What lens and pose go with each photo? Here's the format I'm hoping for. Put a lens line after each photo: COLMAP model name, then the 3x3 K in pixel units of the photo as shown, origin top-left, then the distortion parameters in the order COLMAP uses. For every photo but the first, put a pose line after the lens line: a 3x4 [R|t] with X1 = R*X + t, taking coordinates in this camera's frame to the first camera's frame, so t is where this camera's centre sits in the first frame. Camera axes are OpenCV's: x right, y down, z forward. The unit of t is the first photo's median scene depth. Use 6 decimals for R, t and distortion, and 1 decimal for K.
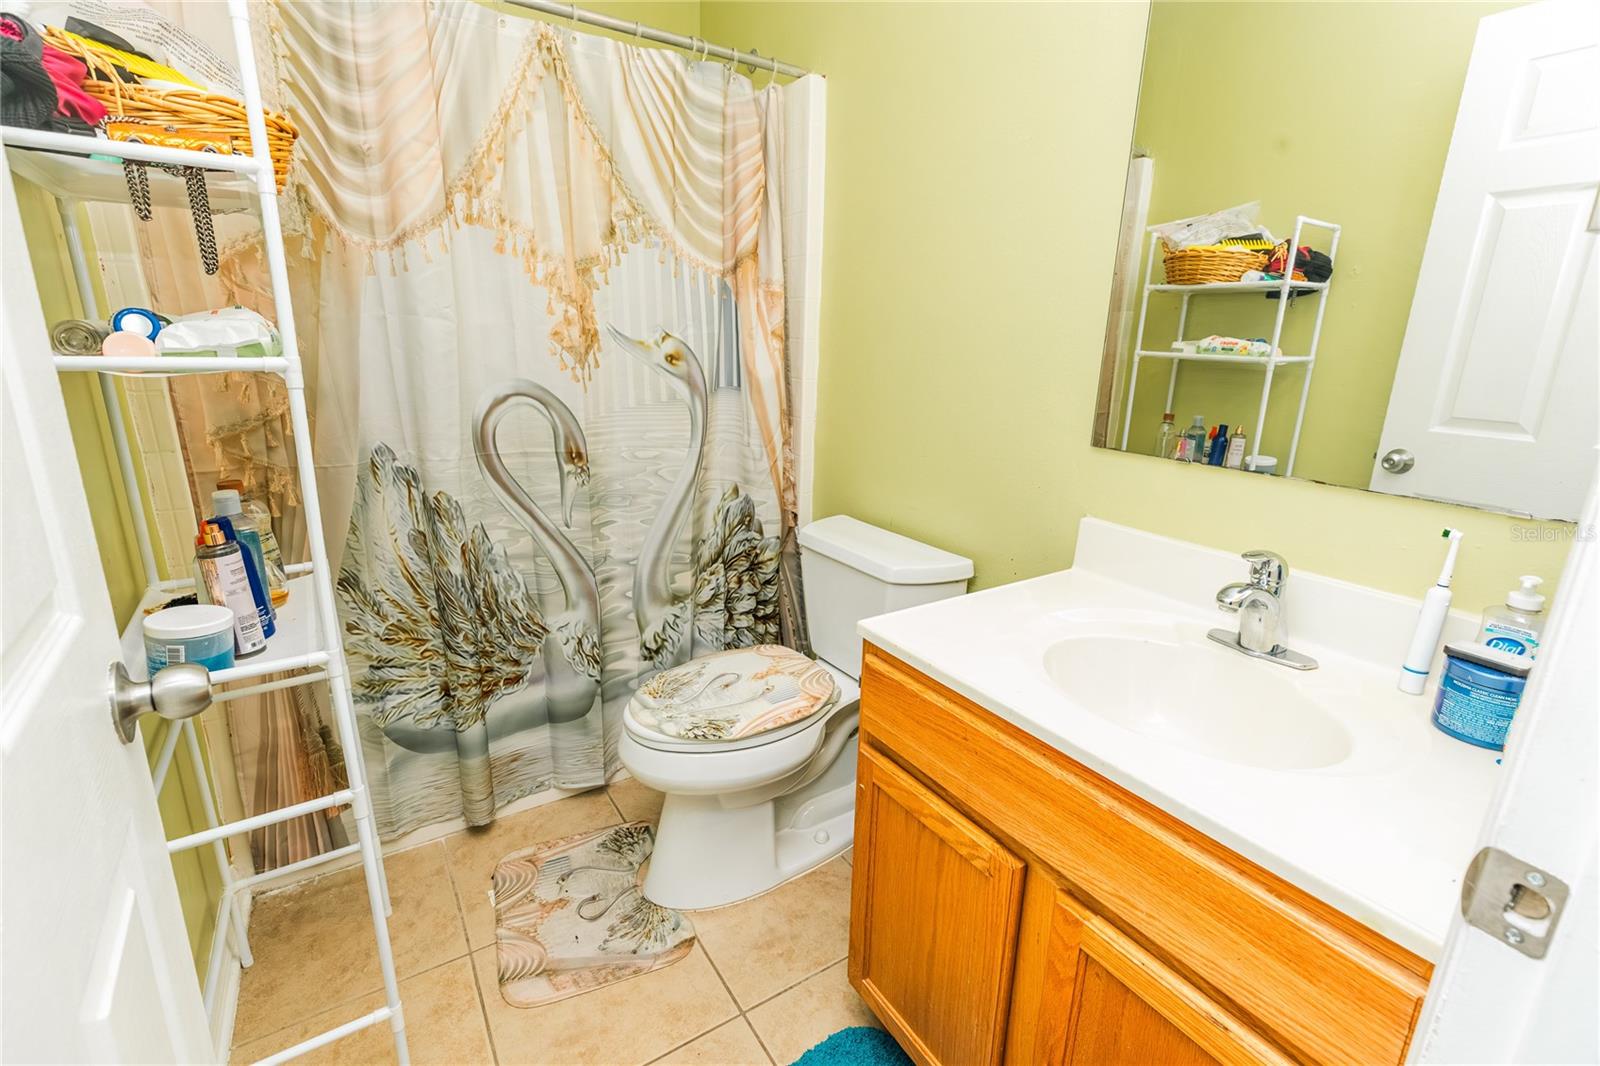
lens RADIAL K [[719.6, 0, 814.3], [0, 719.6, 530.7], [0, 0, 1]] dist [0.002794, -0.000236]
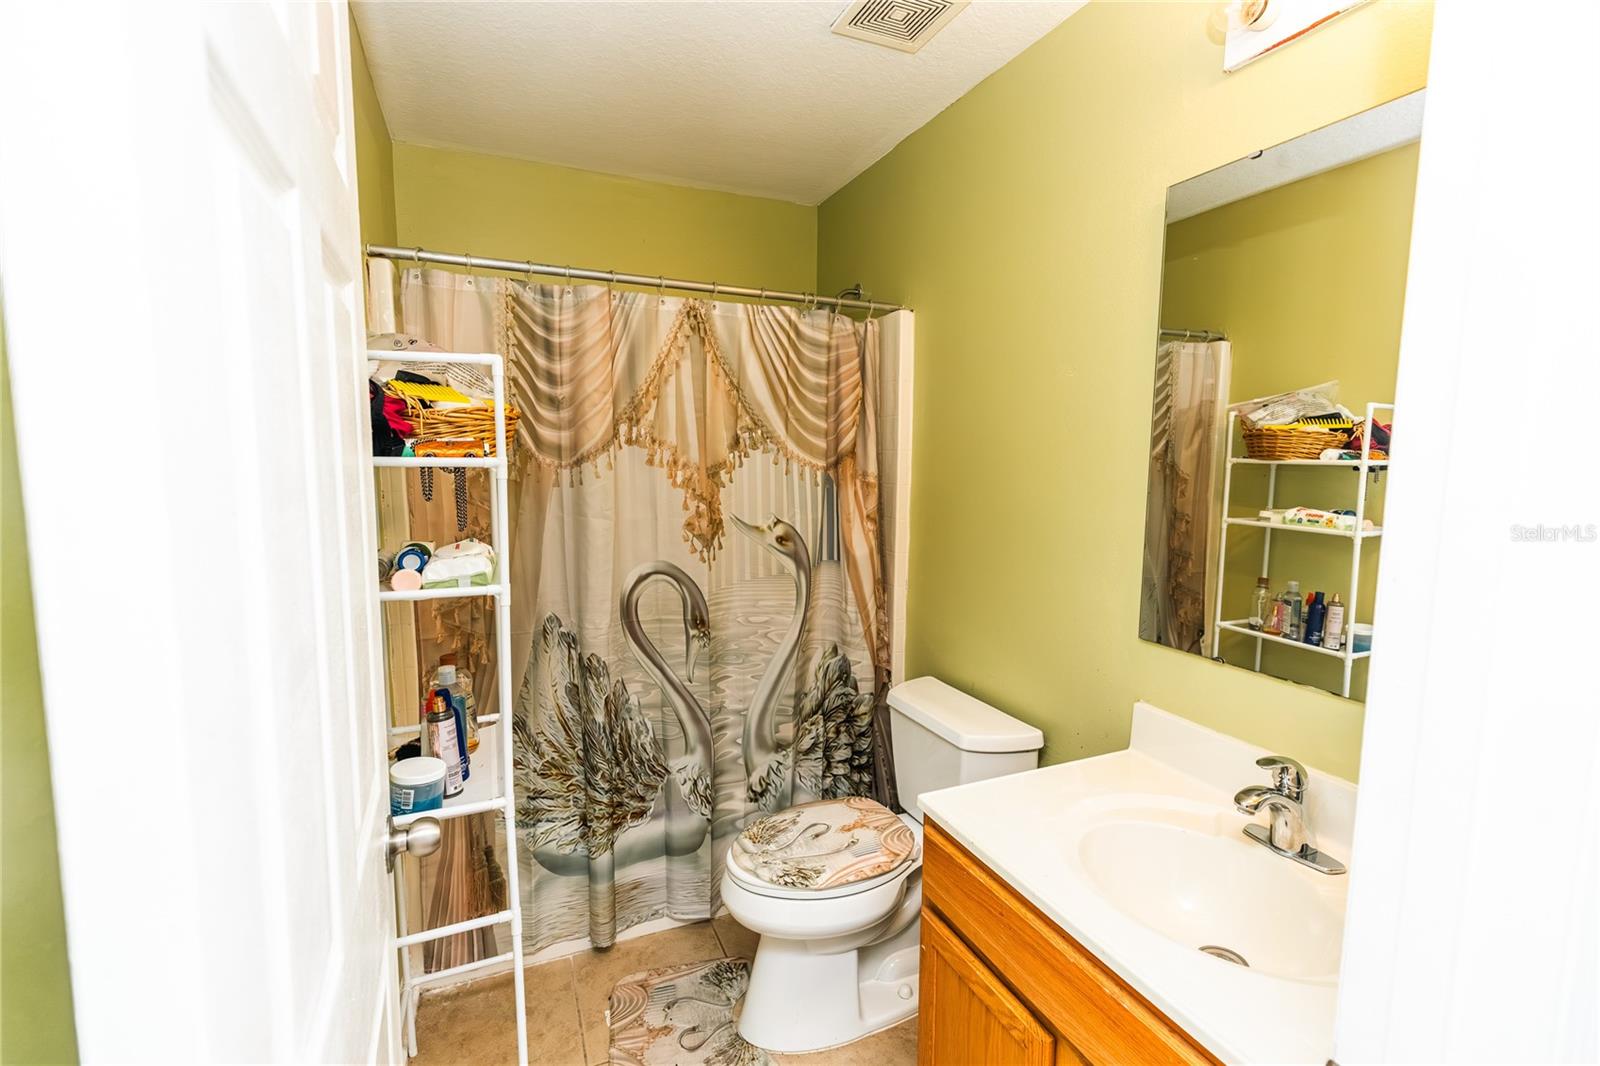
lens RADIAL K [[719.8, 0, 814.3], [0, 719.8, 531.9], [0, 0, 1]] dist [0.004269, -0.000473]
pose [[0.984511, 0.000148, -0.175320, 0.066402], [-0.027476, 0.987773, -0.153458, -0.074871], [0.173154, 0.155898, 0.972478, -0.155466]]
